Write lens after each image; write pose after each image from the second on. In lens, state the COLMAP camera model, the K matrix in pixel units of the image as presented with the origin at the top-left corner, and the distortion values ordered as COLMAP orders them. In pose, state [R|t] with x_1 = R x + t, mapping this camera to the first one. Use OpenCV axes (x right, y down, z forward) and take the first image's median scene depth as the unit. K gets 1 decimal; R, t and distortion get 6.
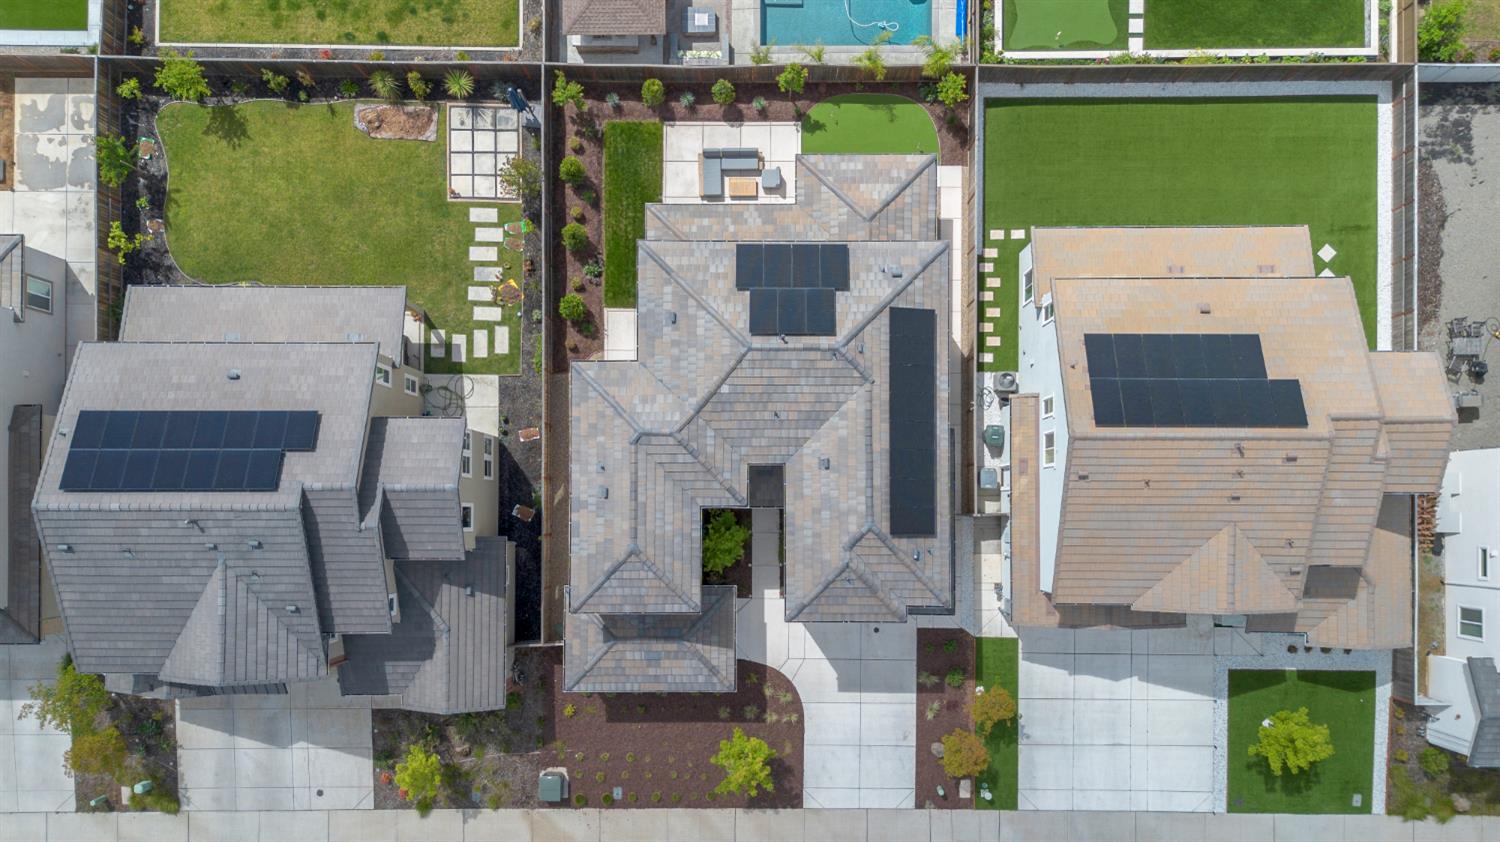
lens RADIAL K [[1038.2, 0, 757.7], [0, 1038.2, 448.9], [0, 0, 1]] dist [0.078382, -0.076646]
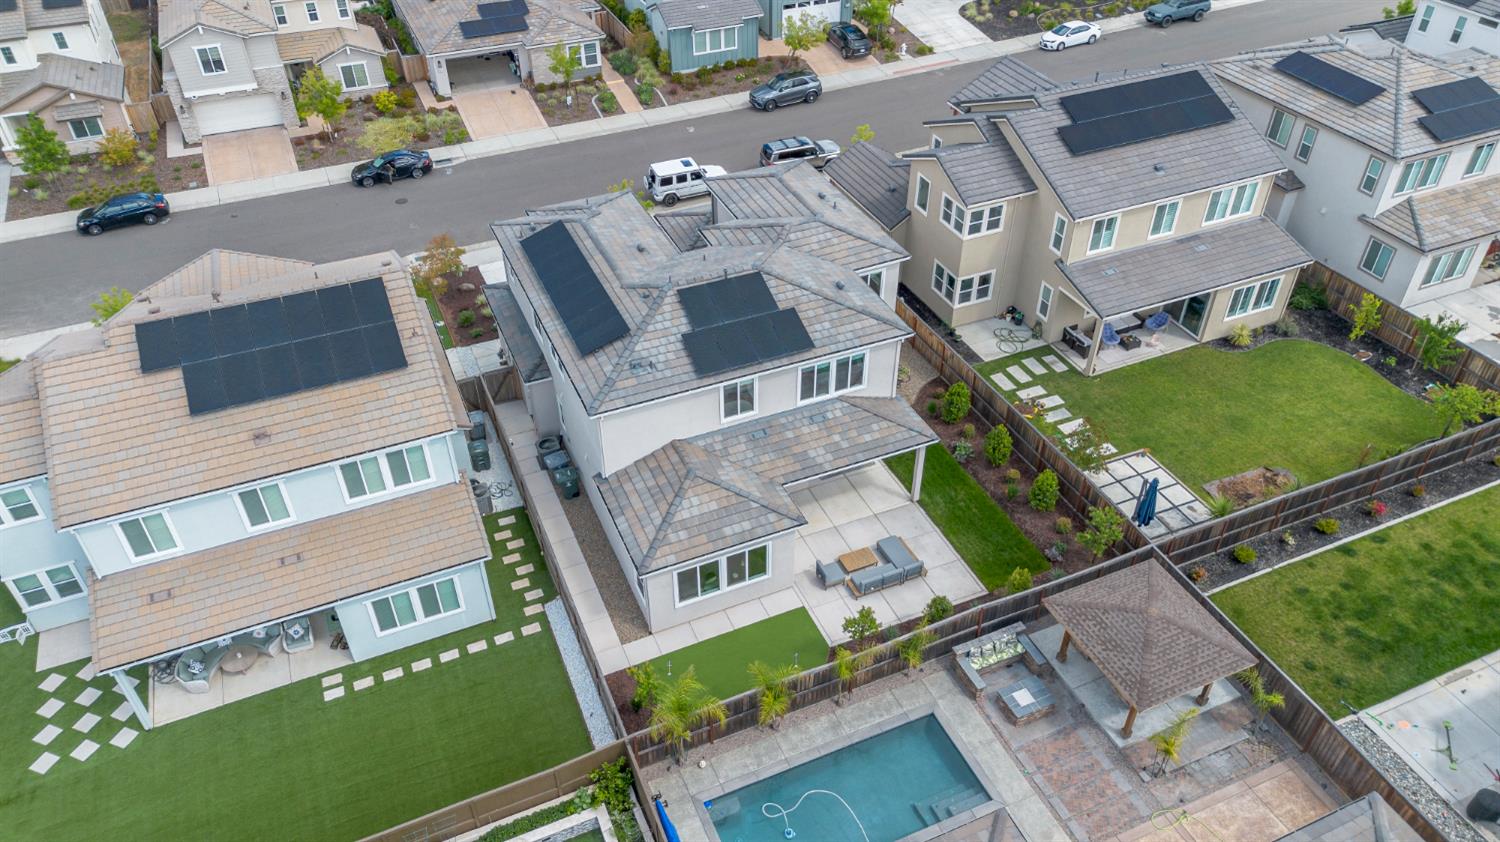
lens RADIAL K [[1038.2, 0, 757.7], [0, 1038.2, 448.9], [0, 0, 1]] dist [0.078382, -0.076646]
pose [[-0.914636, 0.264944, -0.305362, 0.277926], [-0.403827, -0.563068, 0.721026, -0.748571], [0.019092, 0.782789, 0.621994, 0.438773]]
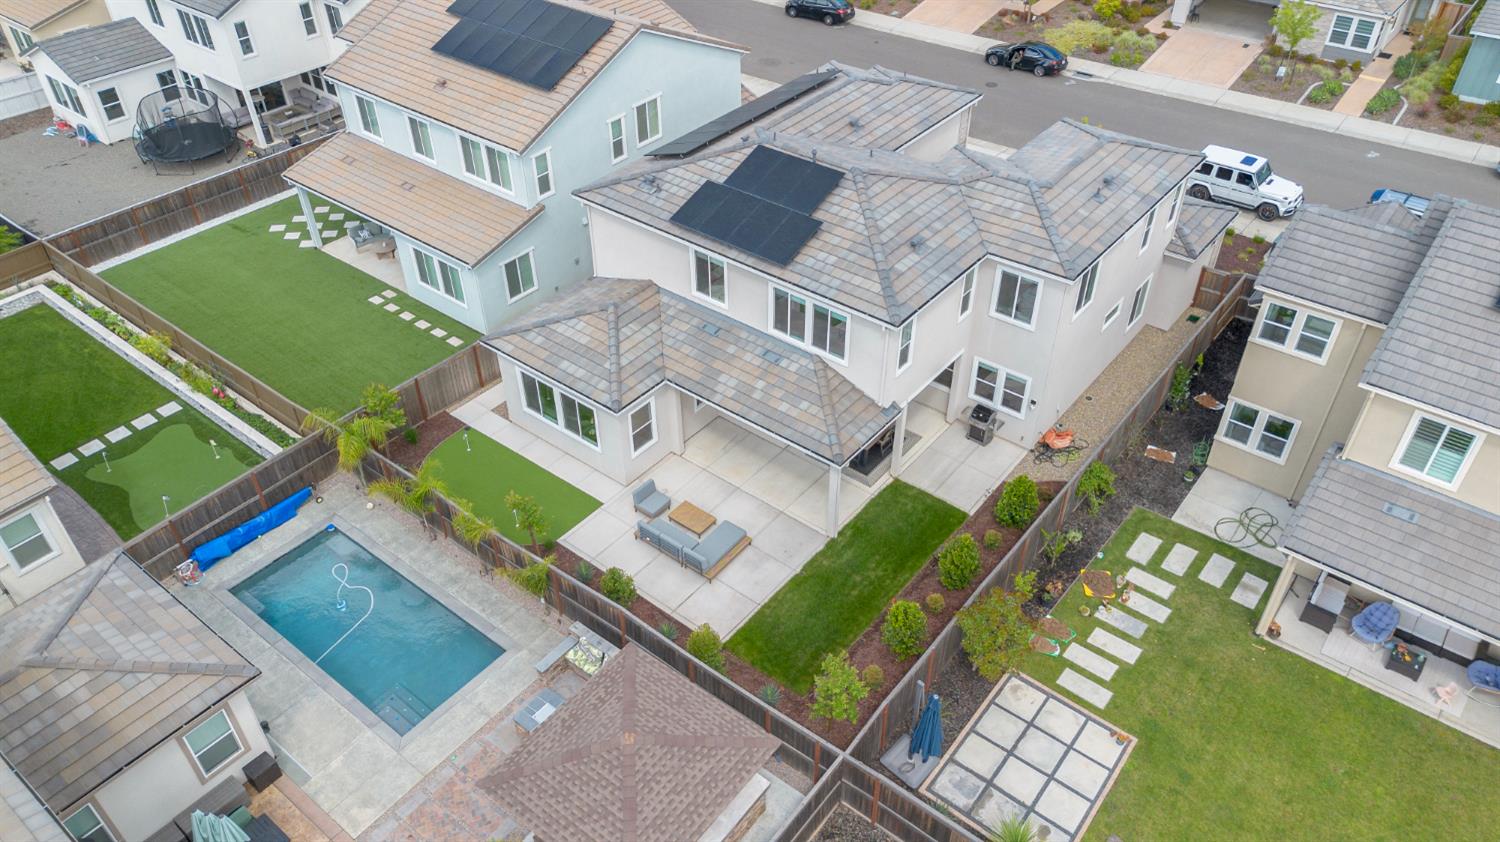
lens RADIAL K [[1038.2, 0, 757.7], [0, 1038.2, 448.9], [0, 0, 1]] dist [0.078382, -0.076646]
pose [[-0.783851, -0.393172, 0.480618, -0.342528], [0.620888, -0.485457, 0.615492, -0.607617], [-0.008675, 0.780864, 0.624641, 0.560574]]
